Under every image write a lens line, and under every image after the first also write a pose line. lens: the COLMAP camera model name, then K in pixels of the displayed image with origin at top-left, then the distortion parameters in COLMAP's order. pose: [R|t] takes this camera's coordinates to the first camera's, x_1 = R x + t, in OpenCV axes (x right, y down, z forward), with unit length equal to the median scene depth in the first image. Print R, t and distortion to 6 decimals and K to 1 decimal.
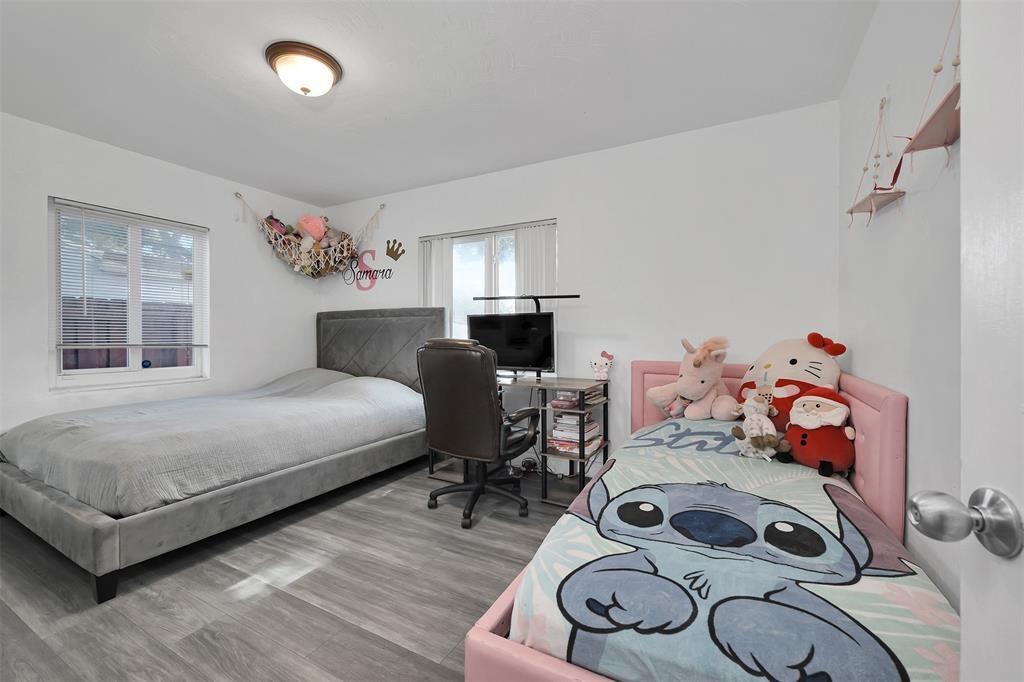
lens RADIAL K [[402.9, 0, 515.8], [0, 402.9, 329.2], [0, 0, 1]] dist [-0.000127, 0.000057]
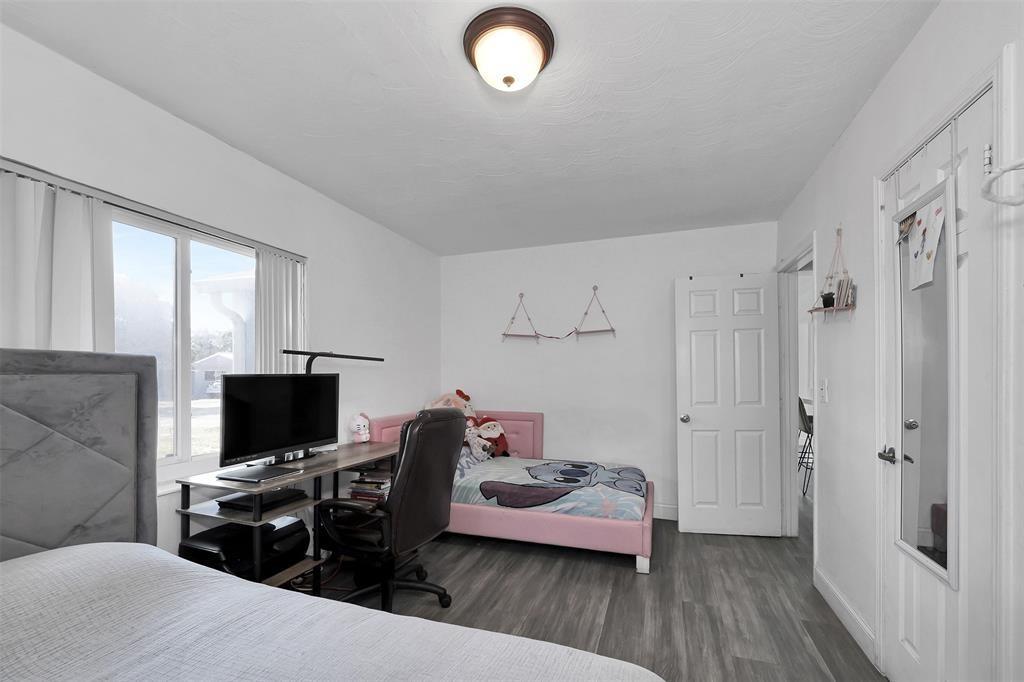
lens RADIAL K [[439.8, 0, 512.8], [0, 439.8, 375.4], [0, 0, 1]] dist [-0.000880, -0.000105]
pose [[-0.147107, 0.001057, 0.989120, -1.301197], [-0.001864, 0.999997, -0.001346, -0.054569], [-0.989119, -0.002042, -0.147105, 1.108585]]
